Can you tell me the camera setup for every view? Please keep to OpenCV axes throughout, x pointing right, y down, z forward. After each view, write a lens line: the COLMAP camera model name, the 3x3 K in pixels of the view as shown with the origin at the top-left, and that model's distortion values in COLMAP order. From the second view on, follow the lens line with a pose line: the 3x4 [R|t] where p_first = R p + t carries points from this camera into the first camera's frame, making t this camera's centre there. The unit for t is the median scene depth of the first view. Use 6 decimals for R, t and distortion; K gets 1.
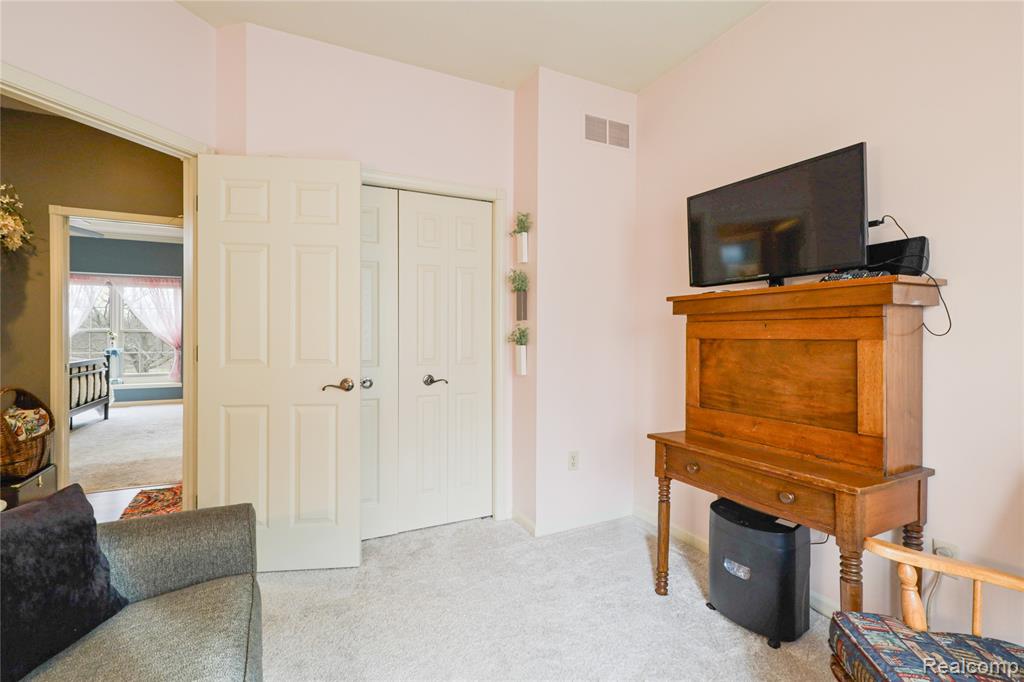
lens RADIAL K [[467.9, 0, 513.3], [0, 467.9, 338.0], [0, 0, 1]] dist [-0.001086, -0.000744]
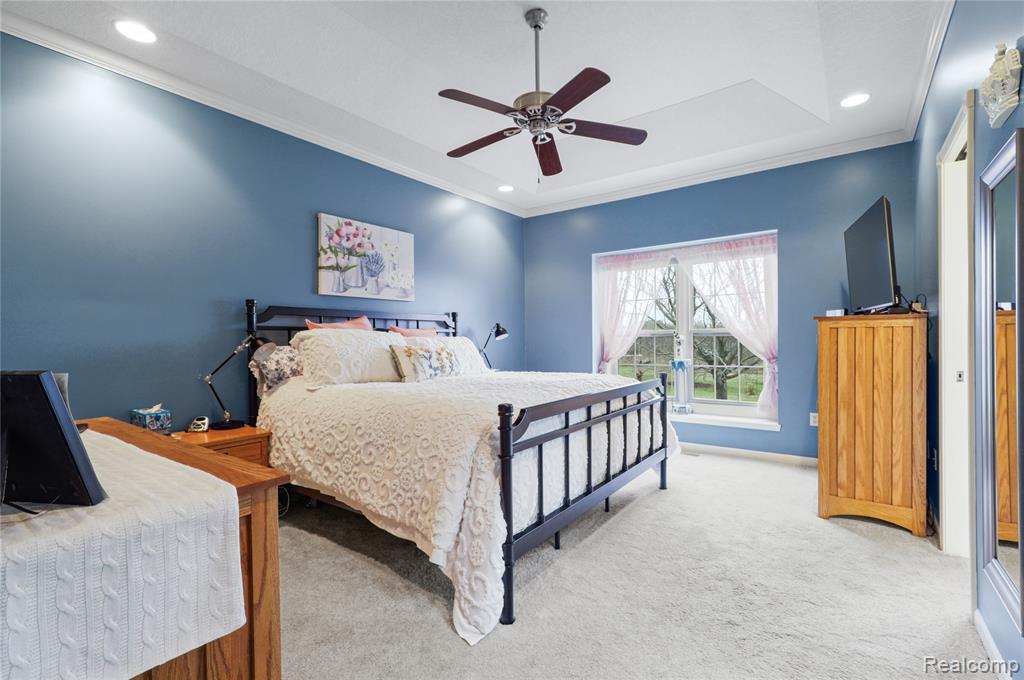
lens RADIAL K [[467.9, 0, 513.3], [0, 467.9, 337.0], [0, 0, 1]] dist [-0.001086, -0.000744]
pose [[0.464014, -0.021587, -0.885565, -0.481820], [0.007351, 0.999762, -0.020519, 0.005196], [0.885797, 0.003011, 0.464063, 0.613580]]
